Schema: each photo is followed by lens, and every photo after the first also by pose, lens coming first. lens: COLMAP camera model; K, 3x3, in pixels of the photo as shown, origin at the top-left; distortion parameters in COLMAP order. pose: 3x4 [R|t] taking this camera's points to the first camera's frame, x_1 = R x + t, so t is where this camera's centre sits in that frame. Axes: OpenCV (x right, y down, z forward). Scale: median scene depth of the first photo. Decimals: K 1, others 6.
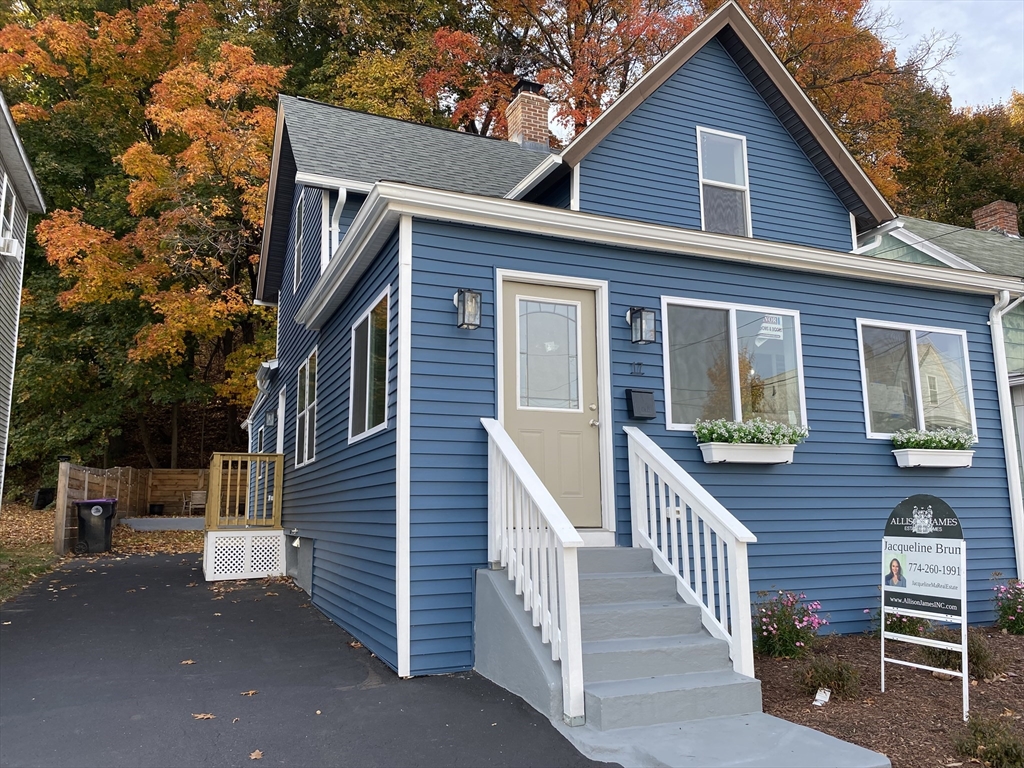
lens RADIAL K [[788.8, 0, 518.1], [0, 788.8, 387.0], [0, 0, 1]] dist [0.003540, -0.007303]
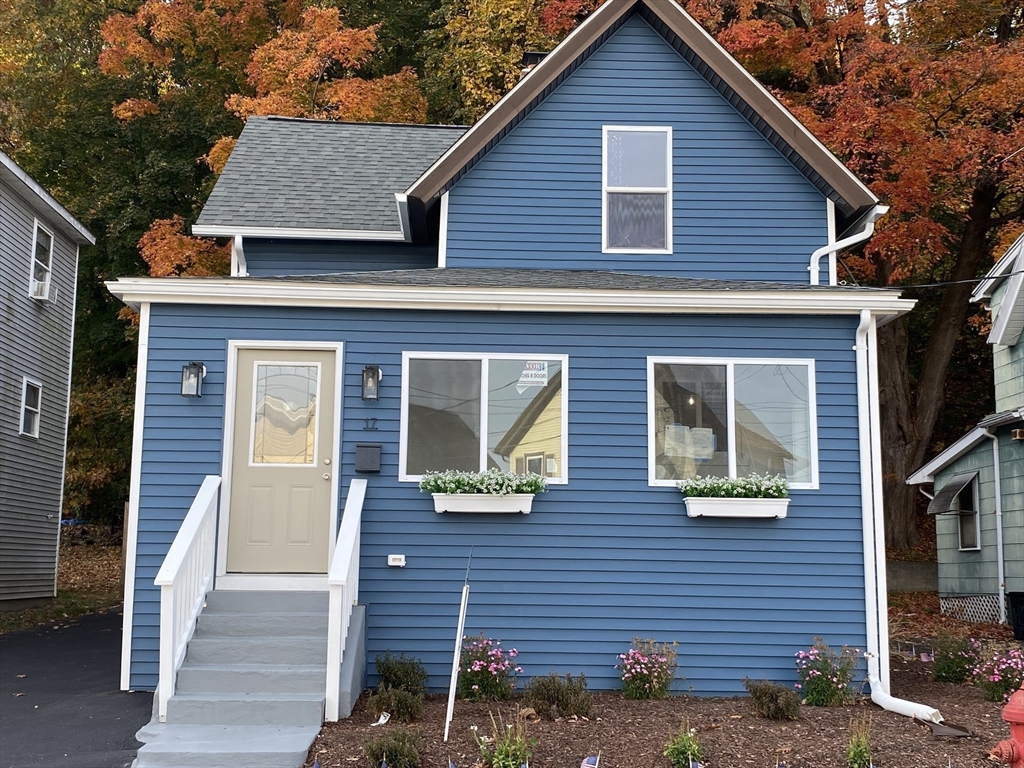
lens RADIAL K [[1154.2, 0, 514.6], [0, 1154.2, 407.1], [0, 0, 1]] dist [0.212604, -0.801954]
pose [[0.938809, -0.028491, -0.343259, 0.791853], [0.035572, 0.999264, 0.014348, -0.055915], [0.342598, -0.025681, 0.939131, -0.358681]]
